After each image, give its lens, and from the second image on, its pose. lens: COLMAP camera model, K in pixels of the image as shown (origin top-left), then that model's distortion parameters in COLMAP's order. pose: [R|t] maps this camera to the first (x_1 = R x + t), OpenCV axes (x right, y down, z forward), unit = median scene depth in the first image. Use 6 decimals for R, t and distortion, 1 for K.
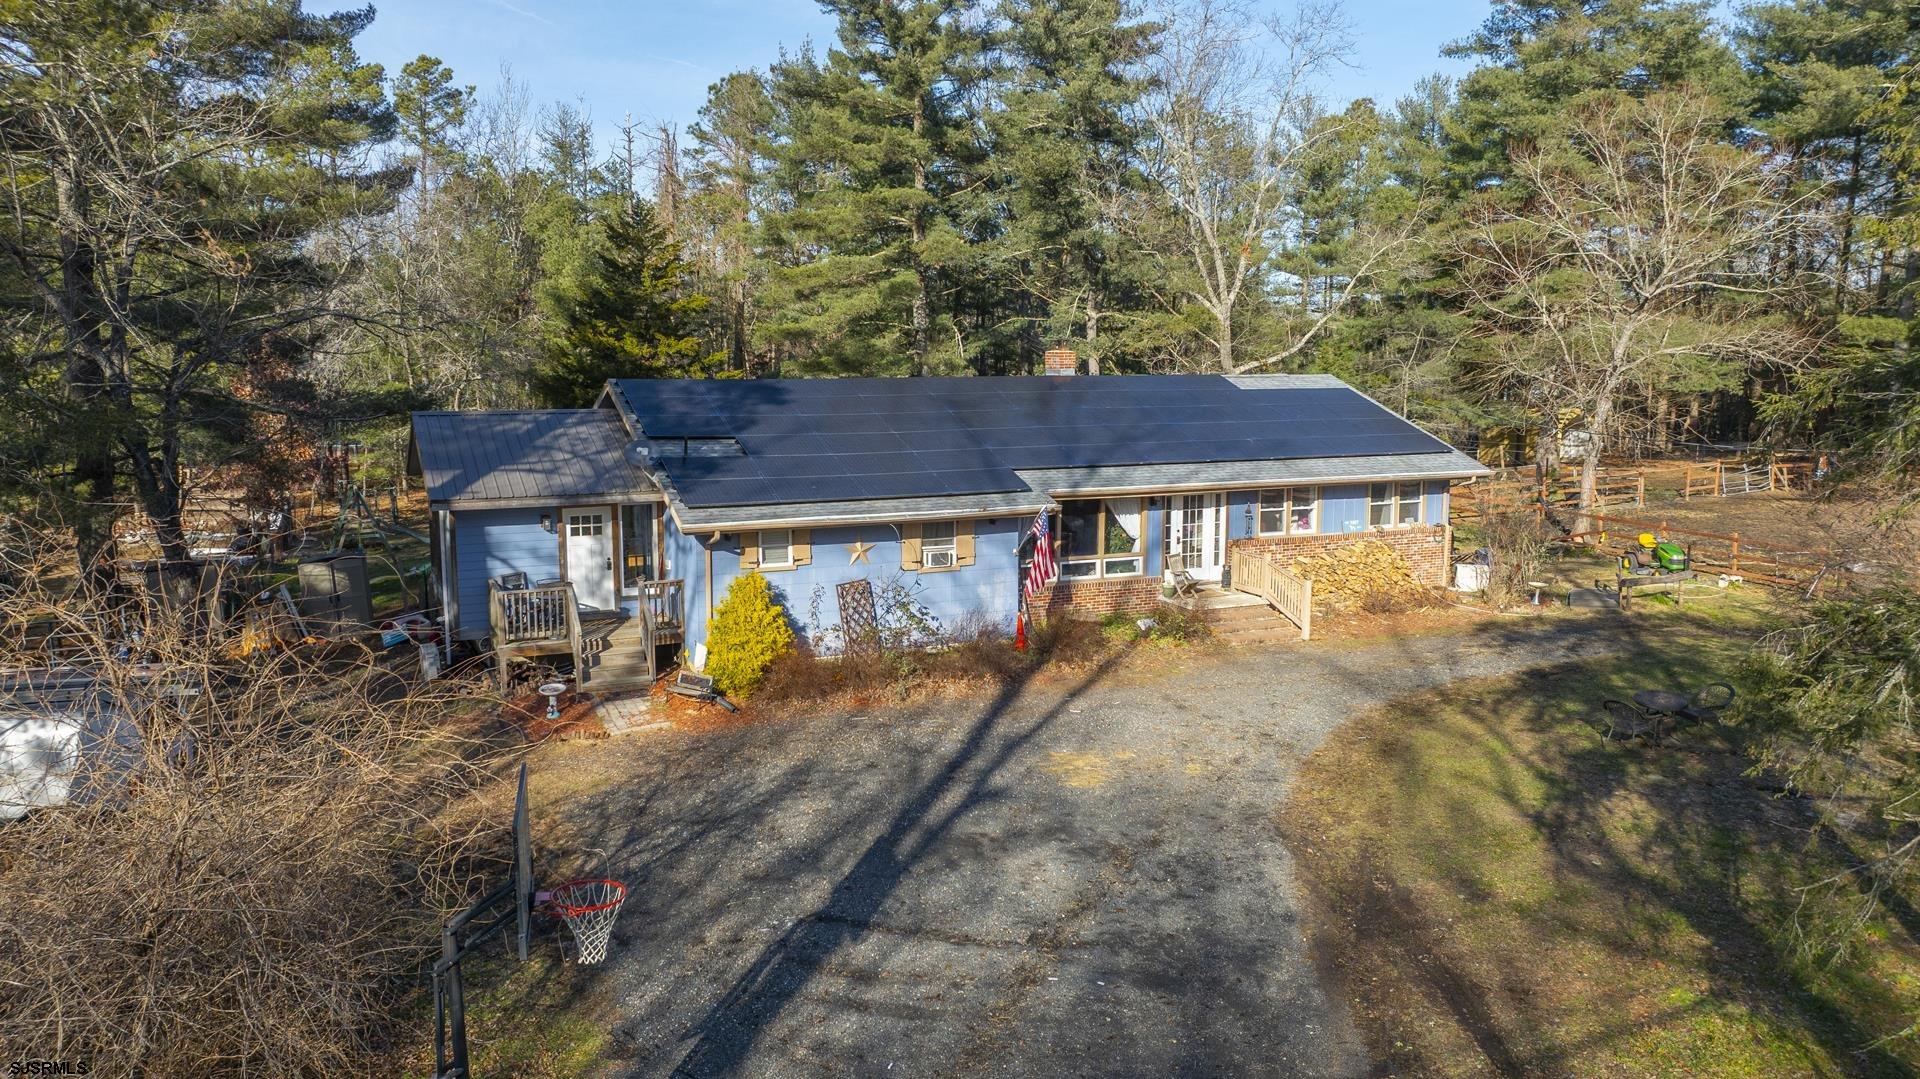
lens RADIAL K [[1373.1, 0, 967.0], [0, 1373.1, 540.6], [0, 0, 1]] dist [-0.017983, 0.017738]
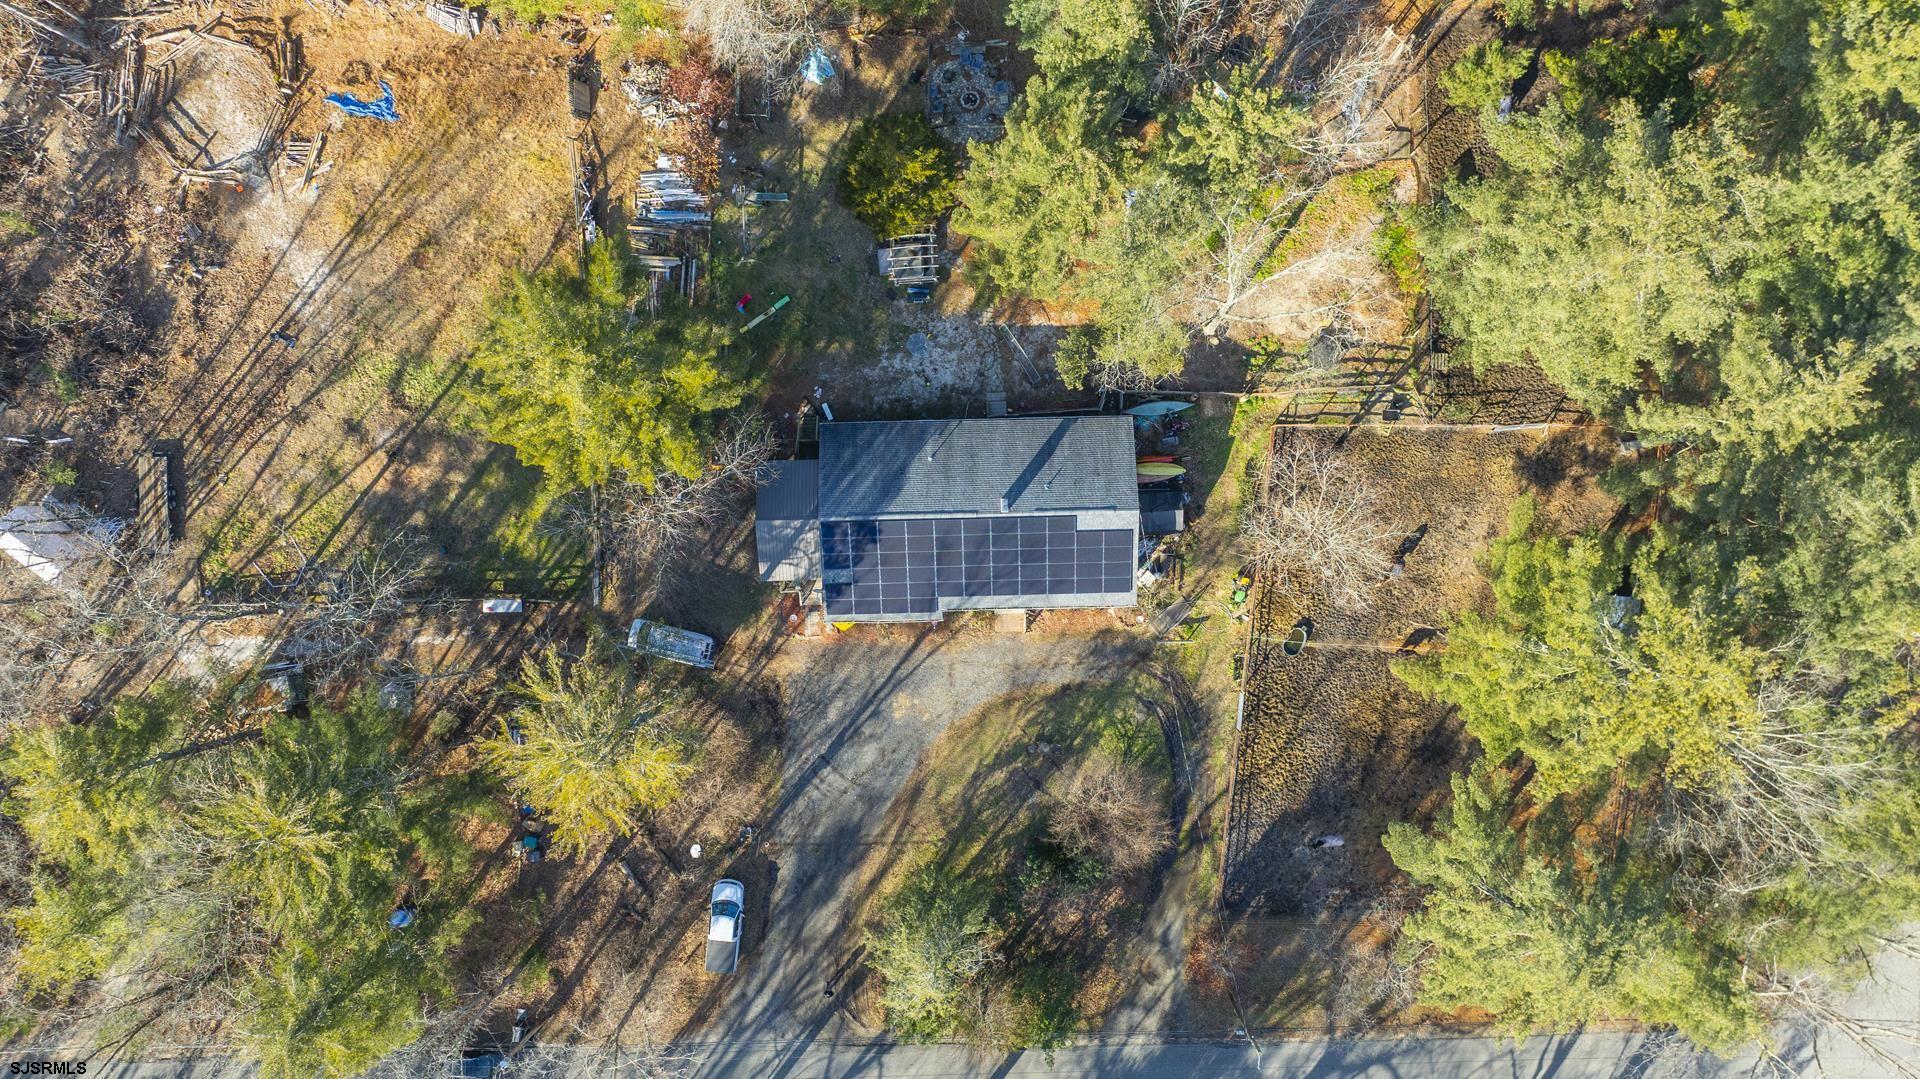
lens RADIAL K [[1373.1, 0, 962.7], [0, 1373.1, 545.7], [0, 0, 1]] dist [-0.017983, 0.017738]
pose [[0.914554, 0.404200, 0.014589, -0.008595], [-0.056673, 0.092350, 0.994112, -3.164806], [0.400473, -0.909997, 0.107366, 0.822894]]
